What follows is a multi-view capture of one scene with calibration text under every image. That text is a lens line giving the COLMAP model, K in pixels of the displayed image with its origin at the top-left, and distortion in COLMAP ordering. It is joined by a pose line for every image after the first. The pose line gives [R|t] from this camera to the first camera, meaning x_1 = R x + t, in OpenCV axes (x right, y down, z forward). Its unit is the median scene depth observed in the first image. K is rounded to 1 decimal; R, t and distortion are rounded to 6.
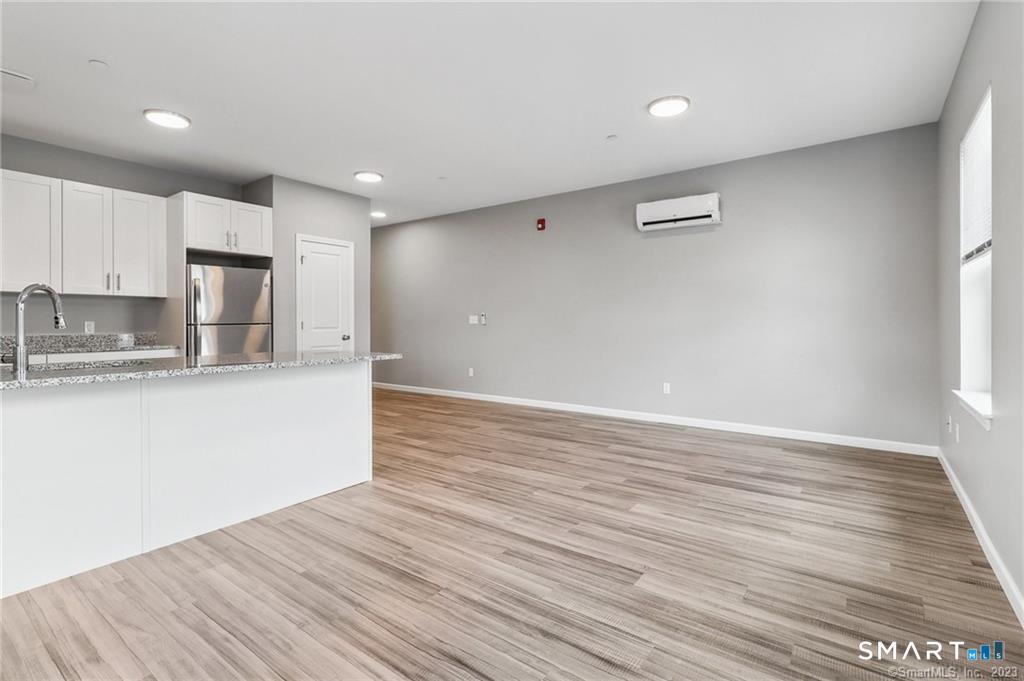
lens RADIAL K [[476.8, 0, 520.4], [0, 476.8, 321.7], [0, 0, 1]] dist [0.000003, -0.001439]
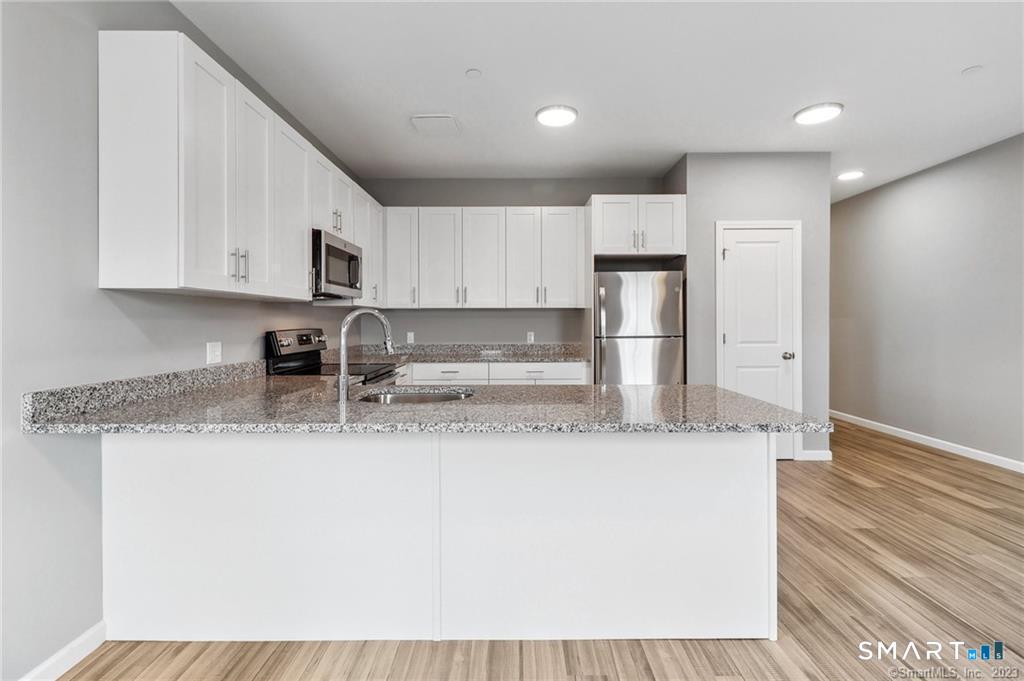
lens RADIAL K [[476.8, 0, 512.9], [0, 476.8, 325.6], [0, 0, 1]] dist [0.000003, -0.001439]
pose [[0.582171, 0.005377, -0.813048, -0.035118], [0.001881, 0.999967, 0.007960, -0.025150], [0.813064, -0.006163, 0.582142, 0.338017]]
